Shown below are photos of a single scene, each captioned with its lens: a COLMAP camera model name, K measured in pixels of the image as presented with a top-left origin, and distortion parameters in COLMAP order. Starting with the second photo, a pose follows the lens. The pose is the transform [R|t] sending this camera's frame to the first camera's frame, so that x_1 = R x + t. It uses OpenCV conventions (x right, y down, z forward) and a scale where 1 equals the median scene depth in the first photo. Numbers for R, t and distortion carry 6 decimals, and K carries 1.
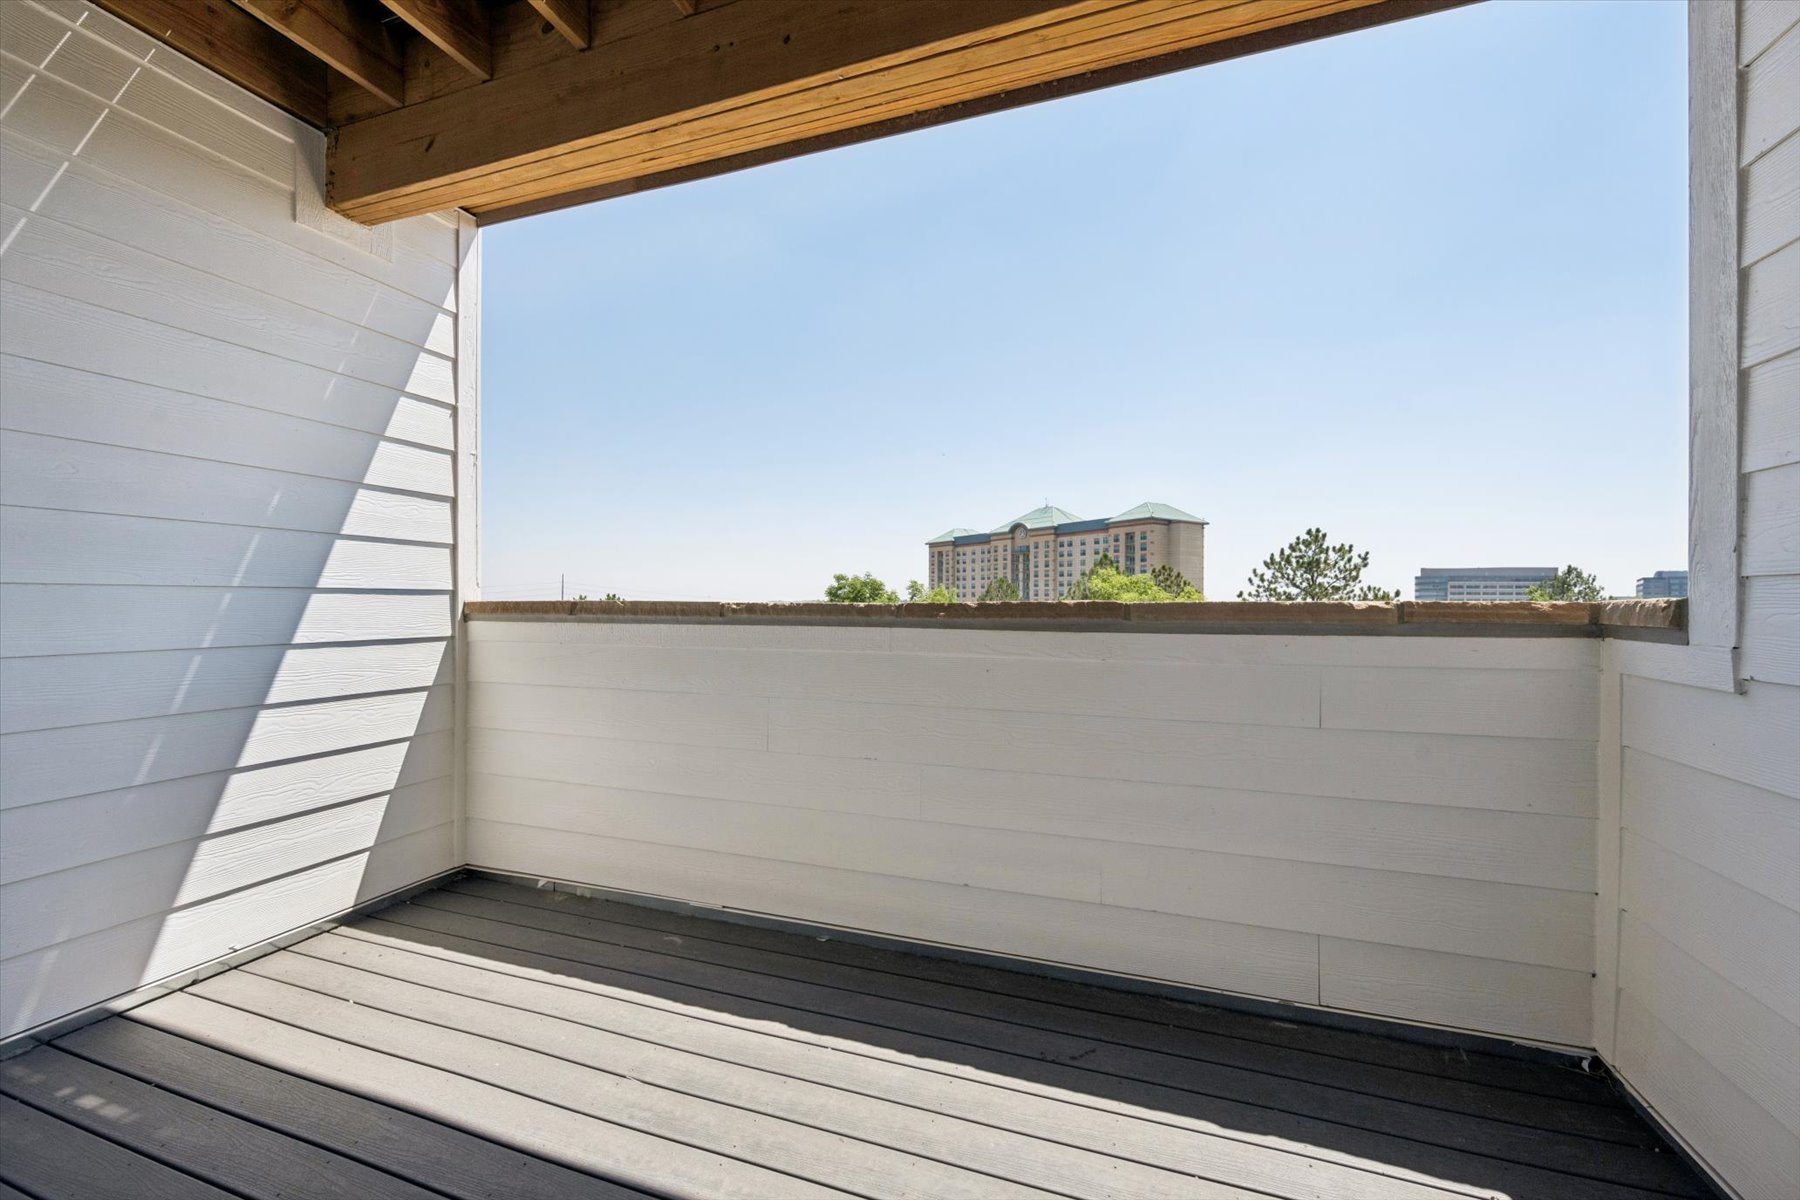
lens RADIAL K [[720.8, 0, 893.4], [0, 720.8, 606.7], [0, 0, 1]] dist [-0.003732, -0.000072]
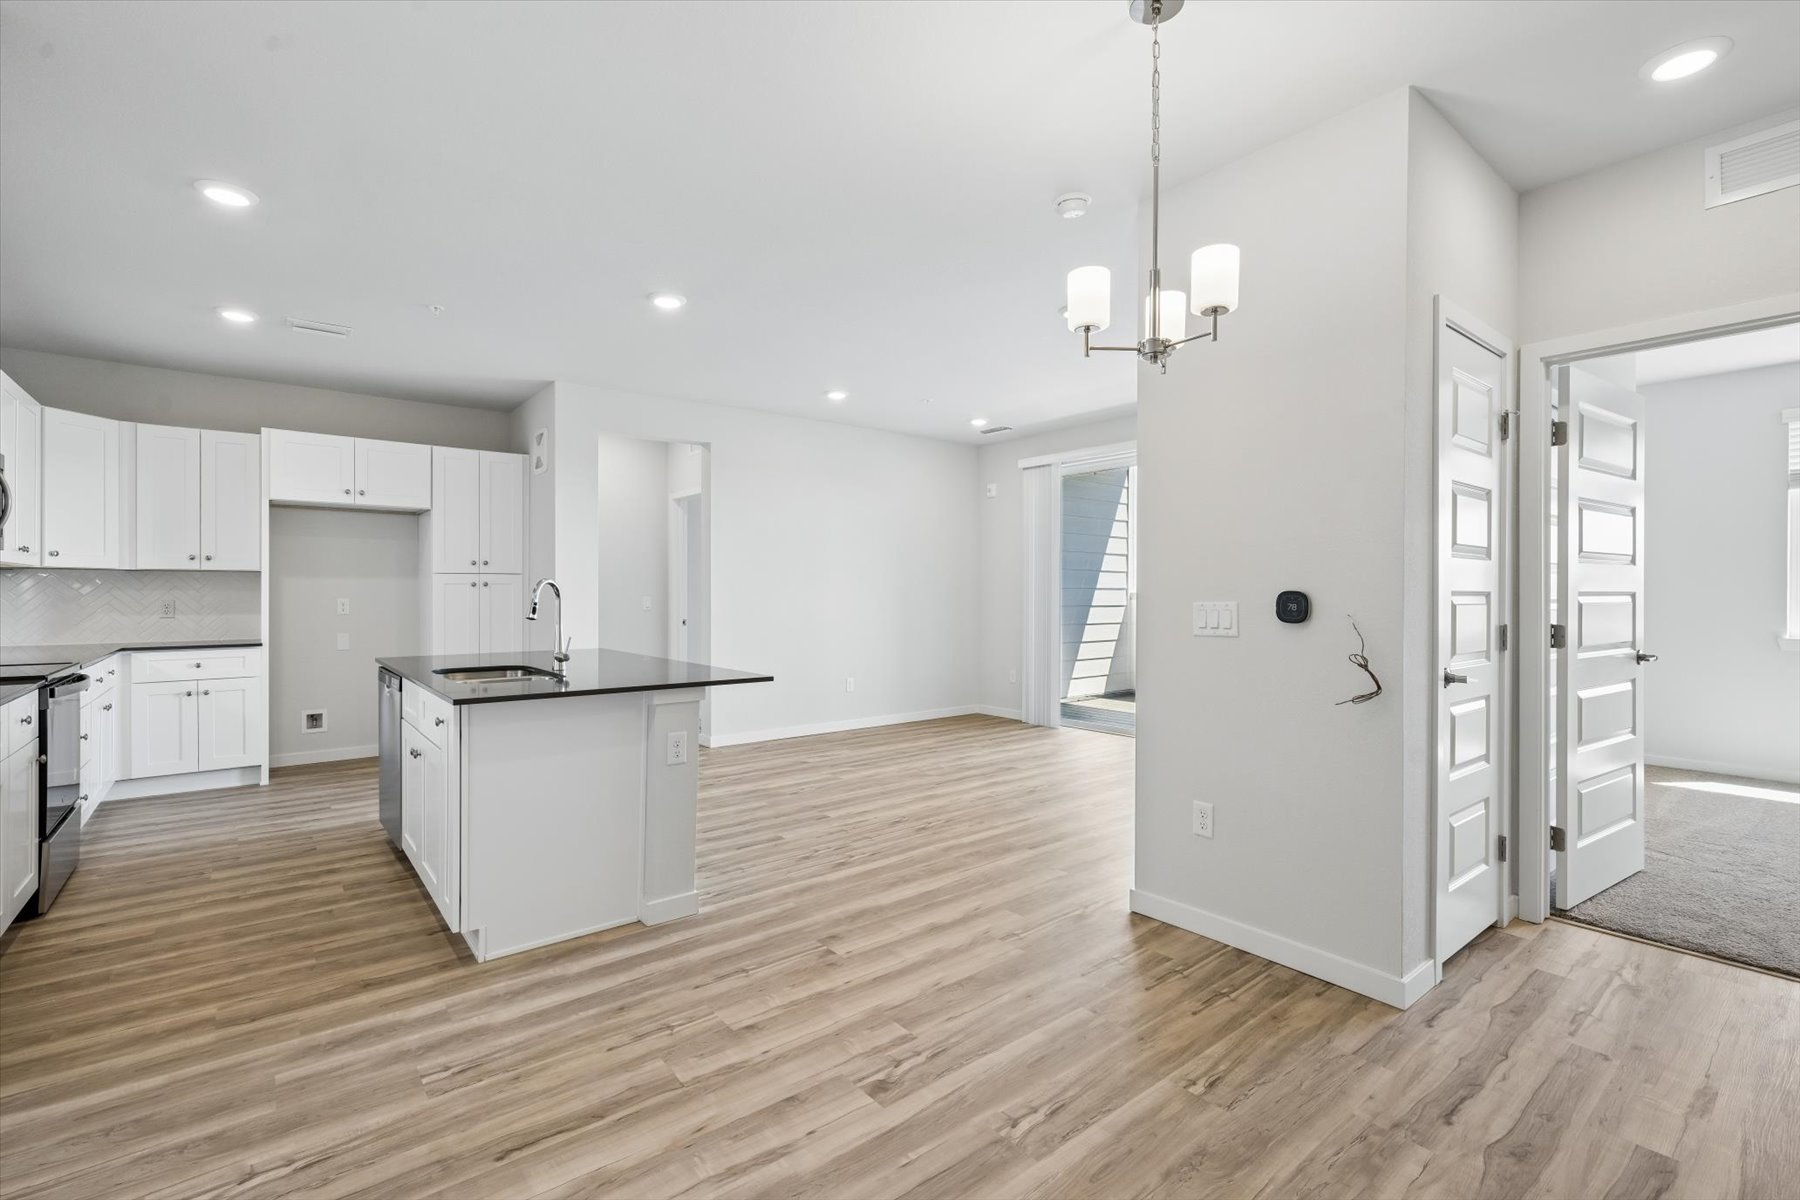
lens RADIAL K [[797.4, 0, 904.0], [0, 797.4, 599.5], [0, 0, 1]] dist [-0.000450, 0.000481]
pose [[0.857862, 0.005638, -0.513849, 0.016696], [-0.003940, 0.999983, 0.004393, 0.000728], [0.513864, -0.001743, 0.857870, -0.152395]]
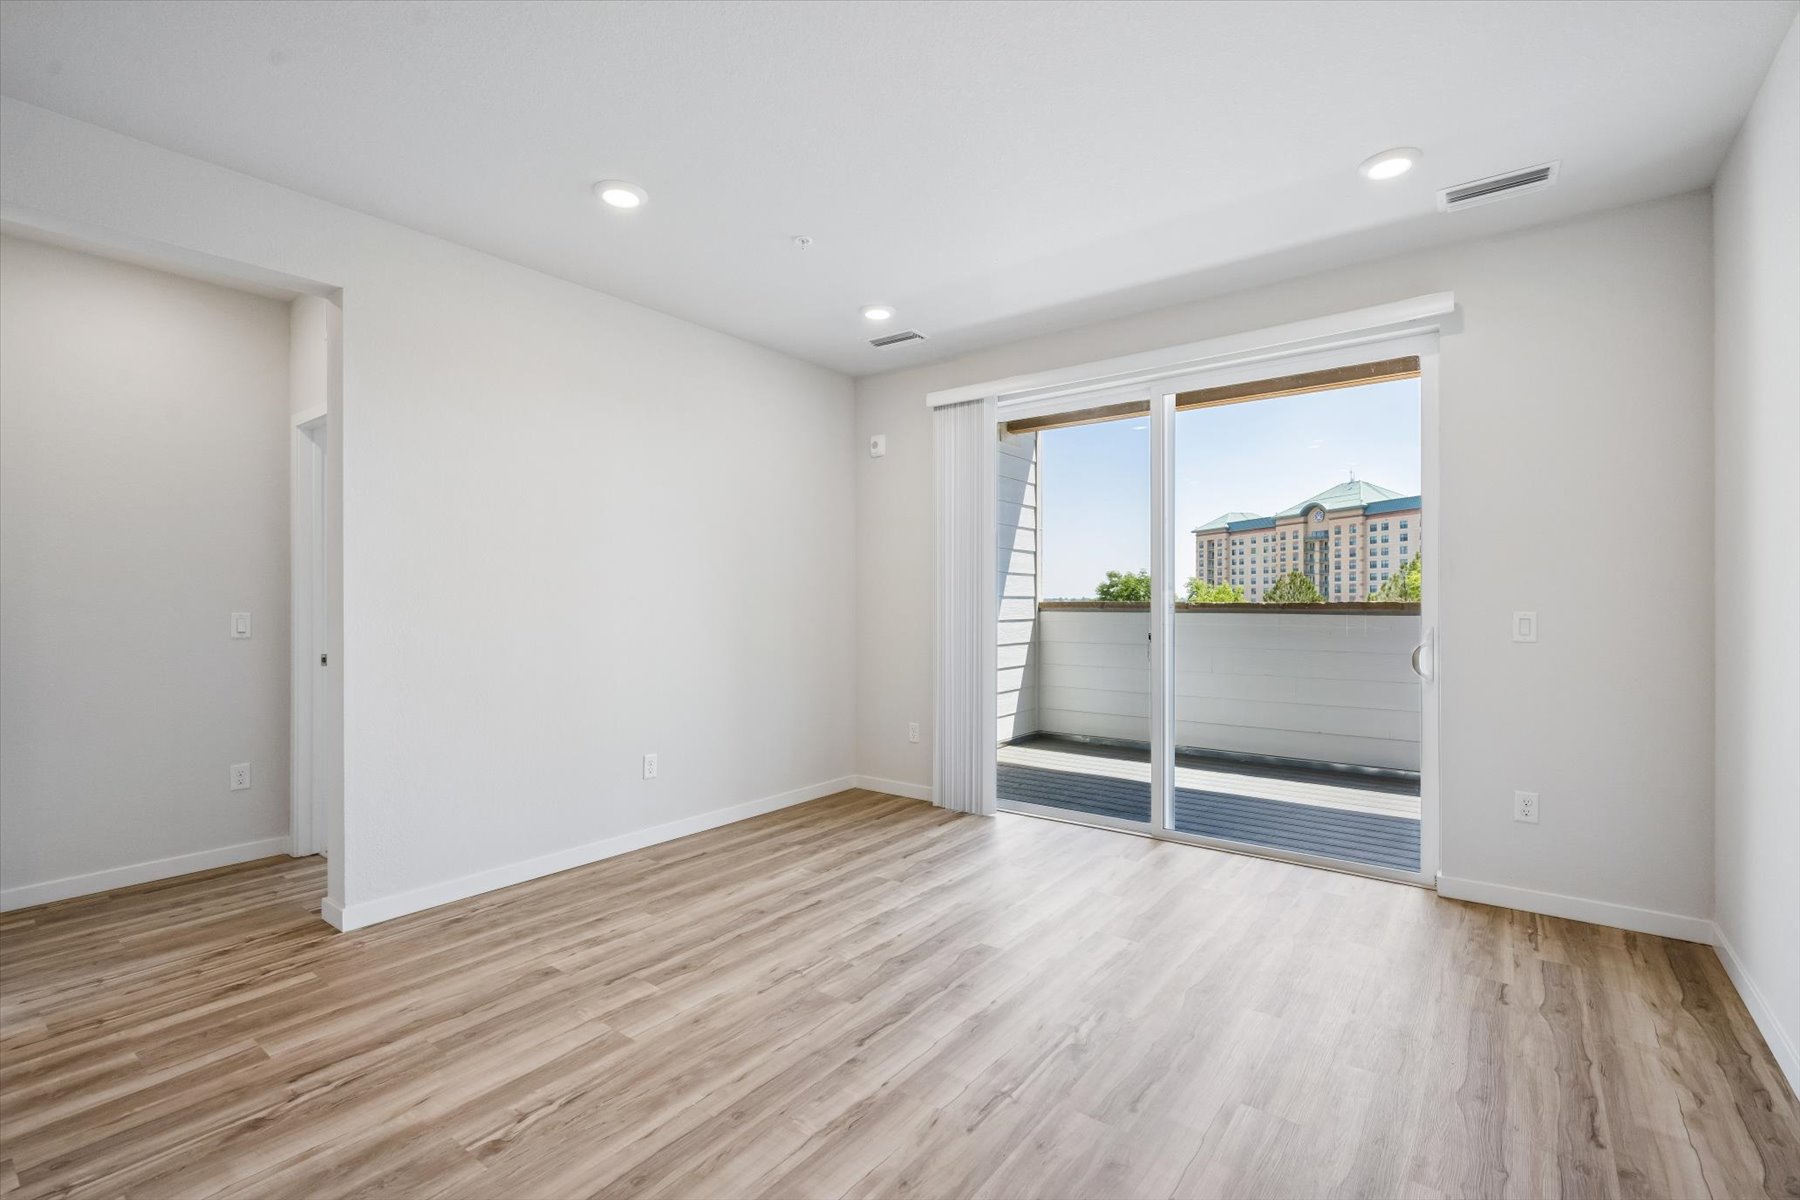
lens RADIAL K [[797.4, 0, 902.5], [0, 797.4, 607.1], [0, 0, 1]] dist [-0.000450, 0.000481]
pose [[0.954112, -0.000744, -0.299448, -0.021574], [0.001167, 0.999999, 0.001237, 0.000327], [0.299447, -0.001530, 0.954112, -0.096888]]
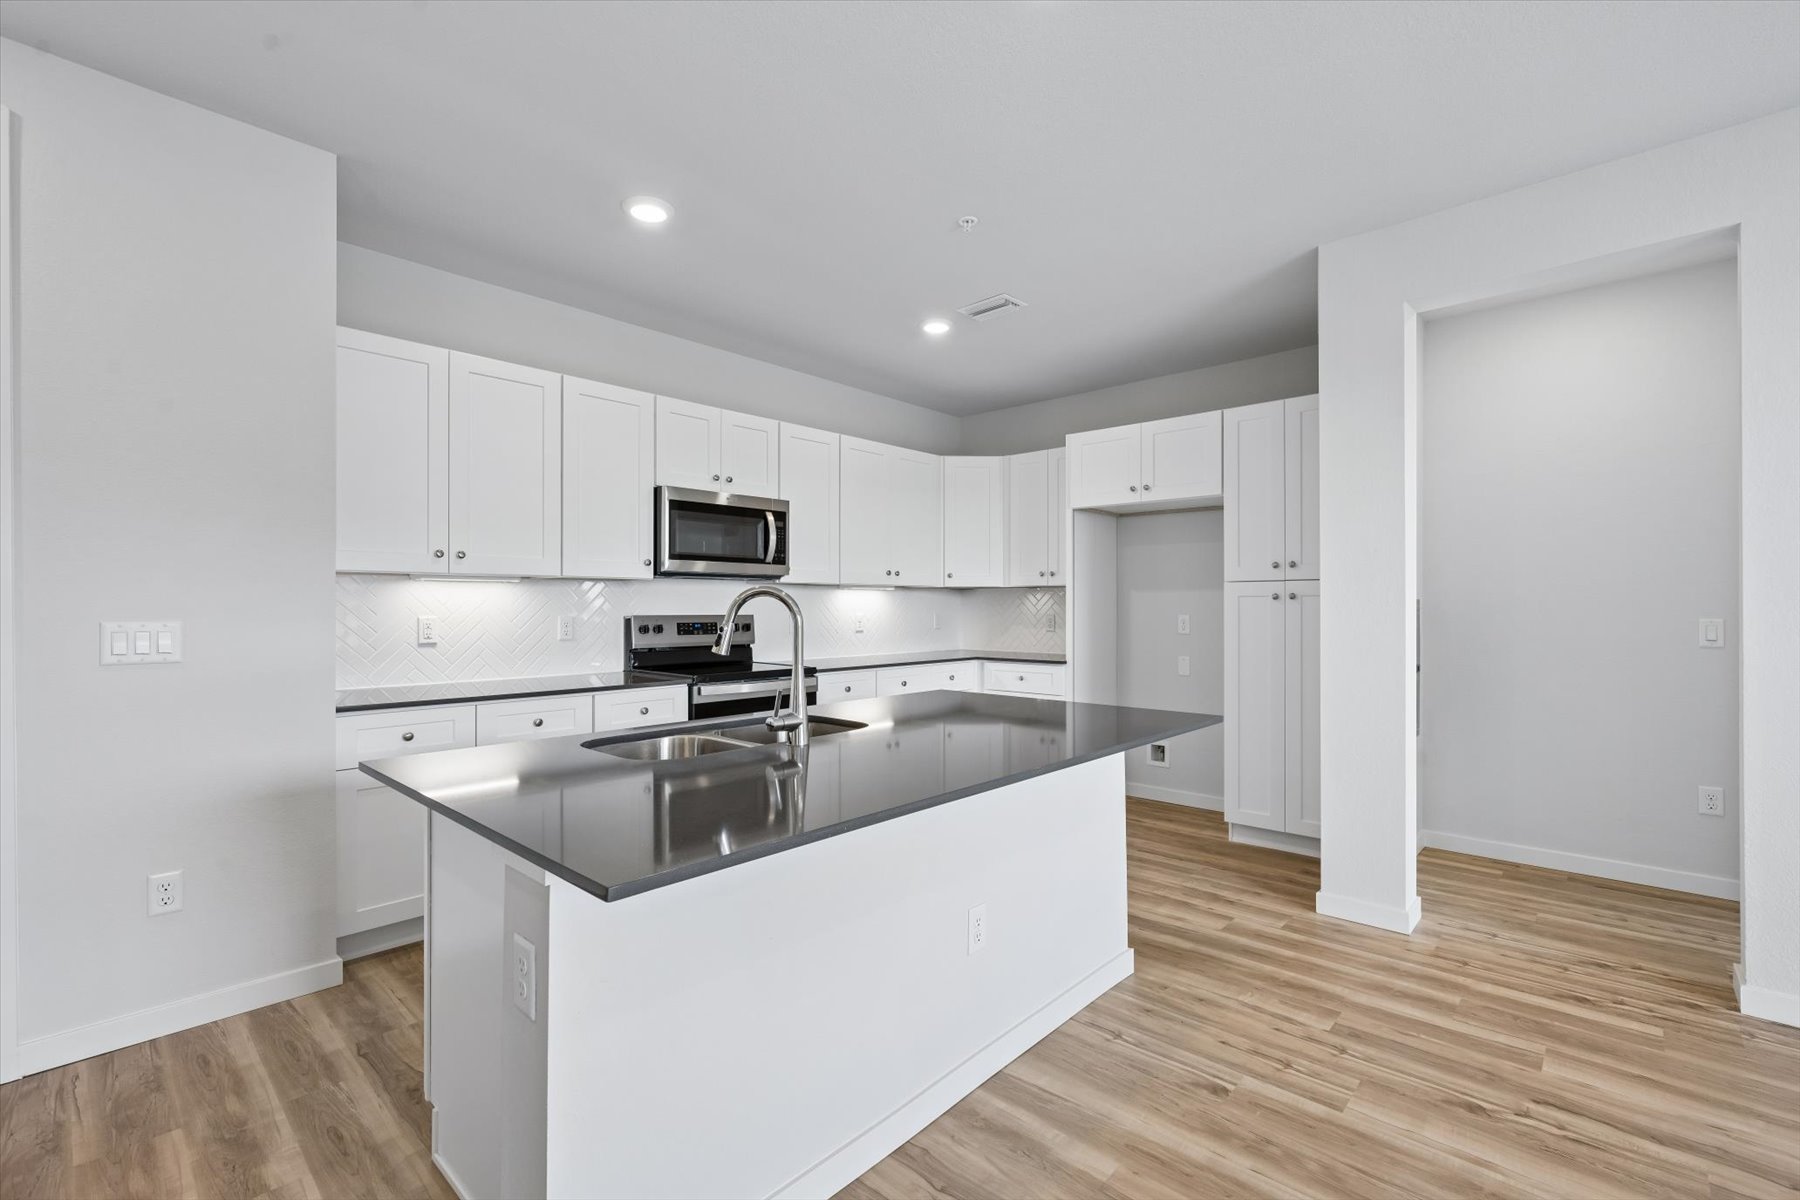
lens RADIAL K [[797.4, 0, 893.0], [0, 797.4, 592.2], [0, 0, 1]] dist [-0.000450, 0.000481]
pose [[-0.393659, -0.012452, -0.919172, -0.013008], [-0.004623, 0.999922, -0.011566, -0.000201], [0.919245, -0.000303, -0.393686, -0.078419]]
